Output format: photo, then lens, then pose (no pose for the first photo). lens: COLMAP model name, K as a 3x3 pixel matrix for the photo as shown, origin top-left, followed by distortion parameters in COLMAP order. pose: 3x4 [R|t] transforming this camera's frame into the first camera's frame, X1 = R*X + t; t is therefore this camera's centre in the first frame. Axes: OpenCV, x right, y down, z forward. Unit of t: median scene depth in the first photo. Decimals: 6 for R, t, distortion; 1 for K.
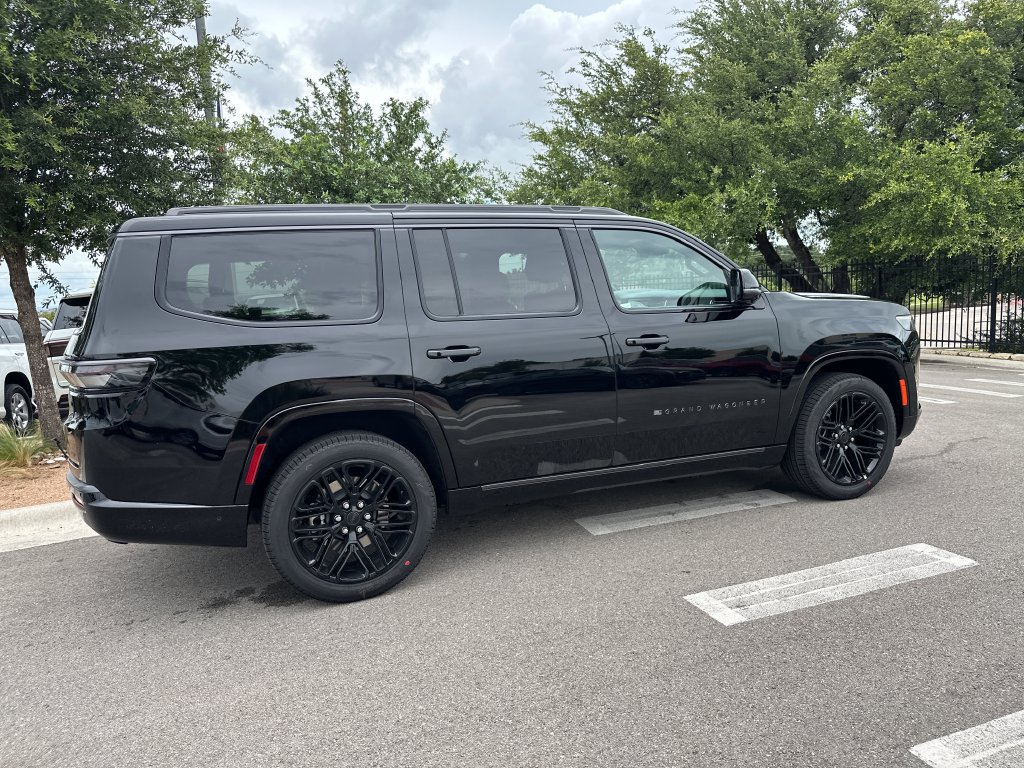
lens RADIAL K [[734.2, 0, 516.9], [0, 734.2, 377.2], [0, 0, 1]] dist [0.030100, -0.042167]
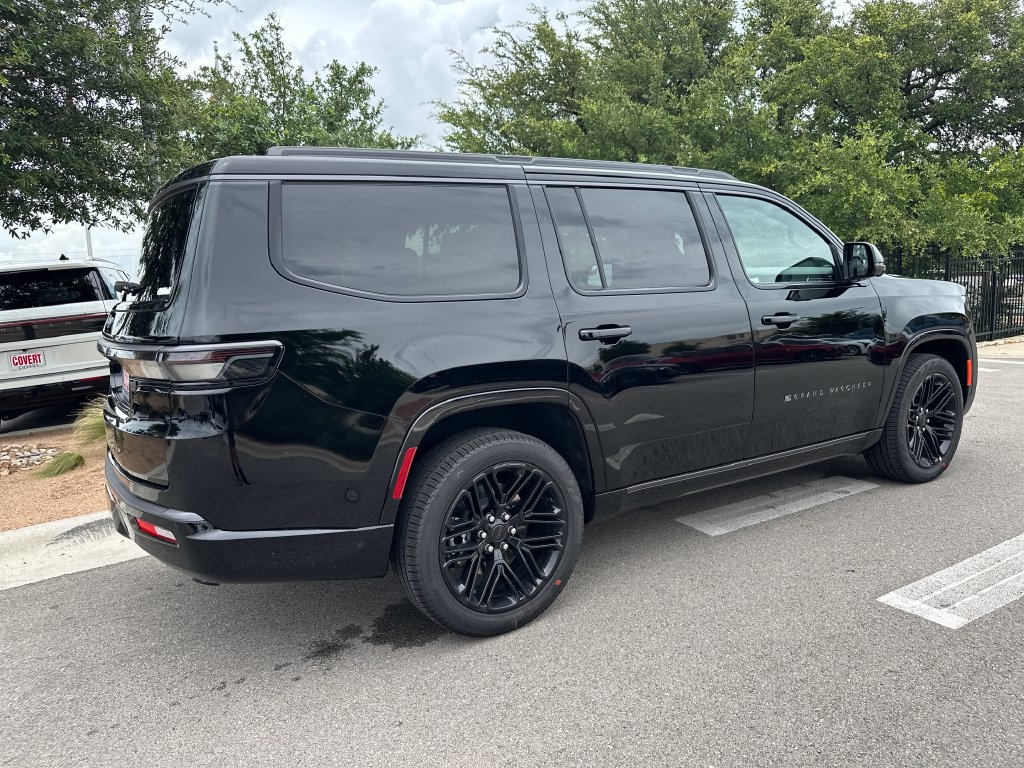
lens RADIAL K [[734.2, 0, 521.3], [0, 734.2, 379.6], [0, 0, 1]] dist [0.030100, -0.042167]
pose [[0.981915, -0.019530, 0.188312, -0.284492], [0.016924, 0.999738, 0.015437, 0.005121], [-0.188564, -0.011971, 0.981988, 0.151021]]
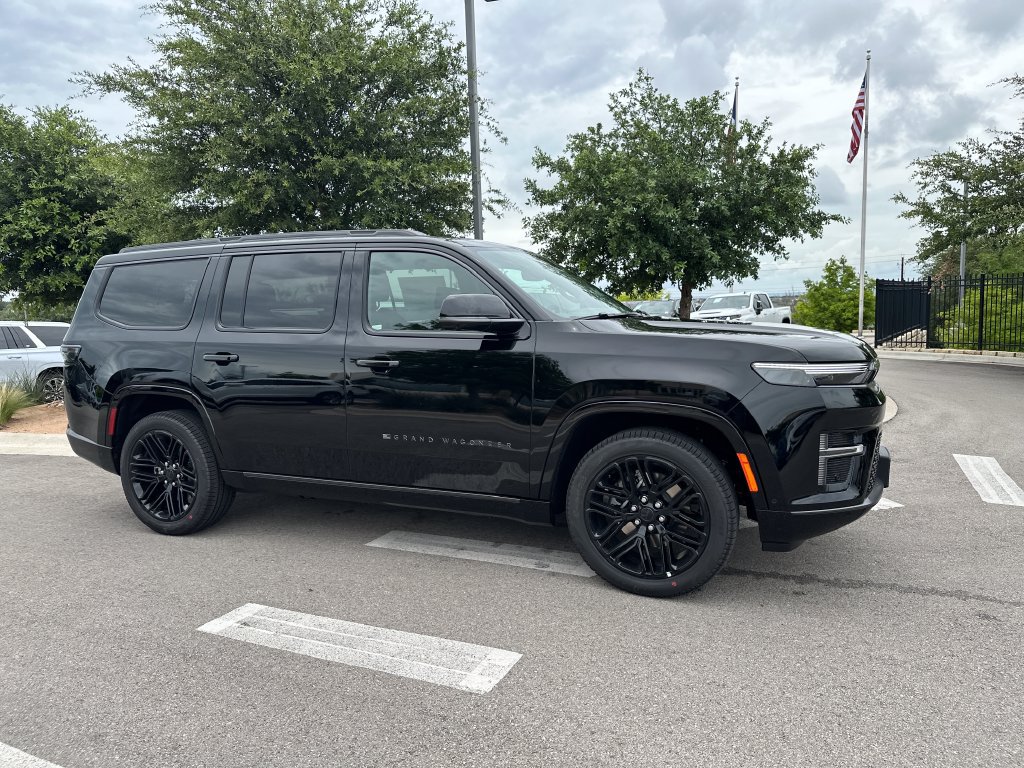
lens RADIAL K [[734.2, 0, 515.8], [0, 734.2, 385.7], [0, 0, 1]] dist [0.030100, -0.042167]
pose [[0.704475, 0.108373, -0.701406, 0.939771], [-0.095344, 0.993766, 0.057784, -0.087951], [0.703296, 0.026167, 0.710416, 0.390632]]
